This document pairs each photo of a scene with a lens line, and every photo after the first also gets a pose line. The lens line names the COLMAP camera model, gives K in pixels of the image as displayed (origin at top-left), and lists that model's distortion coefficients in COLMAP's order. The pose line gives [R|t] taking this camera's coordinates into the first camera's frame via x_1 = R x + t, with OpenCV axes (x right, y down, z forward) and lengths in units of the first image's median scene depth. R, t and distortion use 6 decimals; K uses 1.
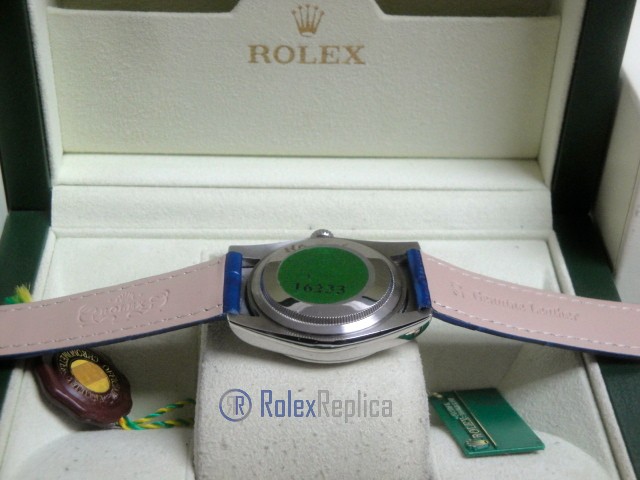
lens RADIAL K [[1147.3, 0, 320.0], [0, 1147.3, 240.0], [0, 0, 1]] dist [0.191218, 0.000034]
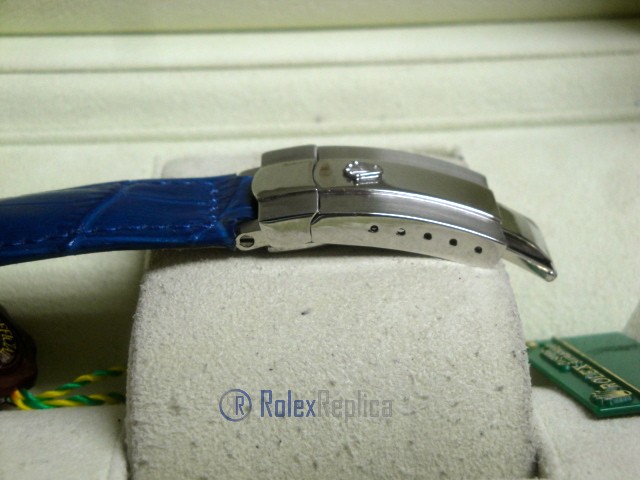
lens RADIAL K [[1161.0, 0, 320.0], [0, 1161.0, 240.0], [0, 0, 1]] dist [0.138694, 0.215778]
pose [[0.998584, -0.048009, -0.022918, 0.005112], [0.045966, 0.995521, -0.082618, 0.118247], [0.026782, 0.081447, 0.996318, 0.337664]]
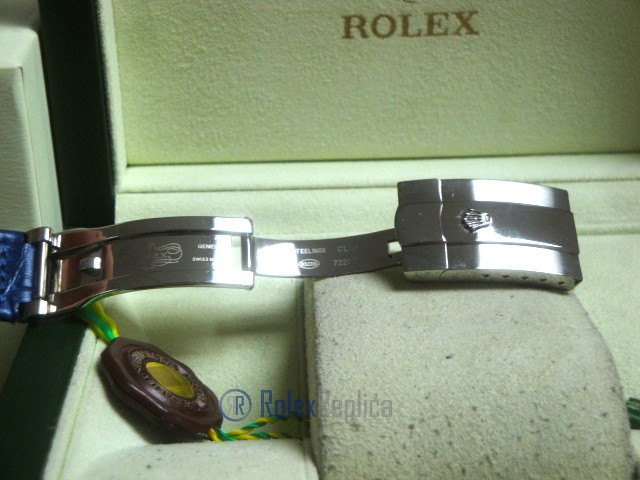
lens RADIAL K [[1161.0, 0, 320.0], [0, 1161.0, 240.0], [0, 0, 1]] dist [0.138694, 0.215778]
pose [[0.998683, -0.047386, -0.019650, -0.068875], [0.041880, 0.974345, -0.221127, 0.183741], [0.029624, 0.220013, 0.975047, 0.189145]]
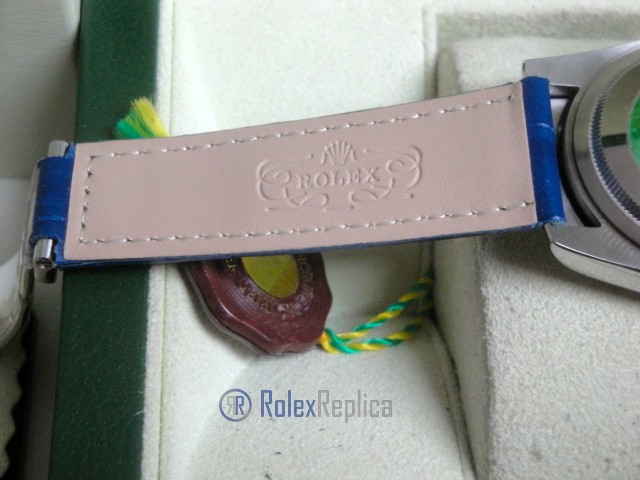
lens RADIAL K [[1161.0, 0, 320.0], [0, 1161.0, 240.0], [0, 0, 1]] dist [0.138694, 0.215778]
pose [[0.999114, 0.022937, 0.035297, -0.174498], [-0.035856, 0.903014, 0.428113, -0.137246], [-0.022054, -0.428999, 0.903036, 0.416812]]
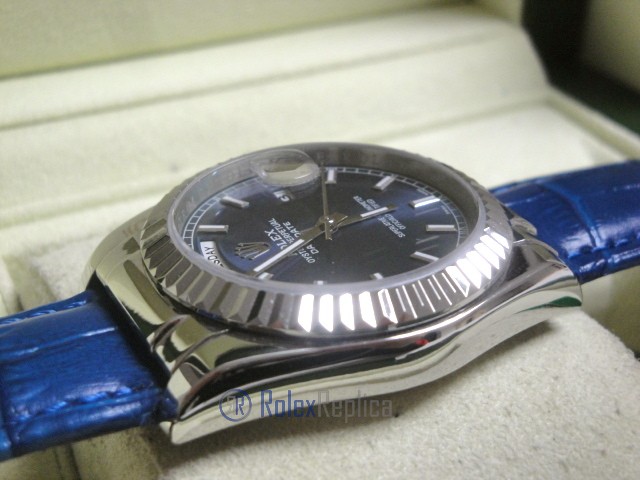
lens RADIAL K [[1161.0, 0, 320.0], [0, 1161.0, 240.0], [0, 0, 1]] dist [0.138694, 0.215778]
pose [[0.904241, -0.241400, 0.352242, -0.148455], [0.276392, 0.959645, -0.051860, 0.068864], [-0.325509, 0.144251, 0.934471, 0.494289]]
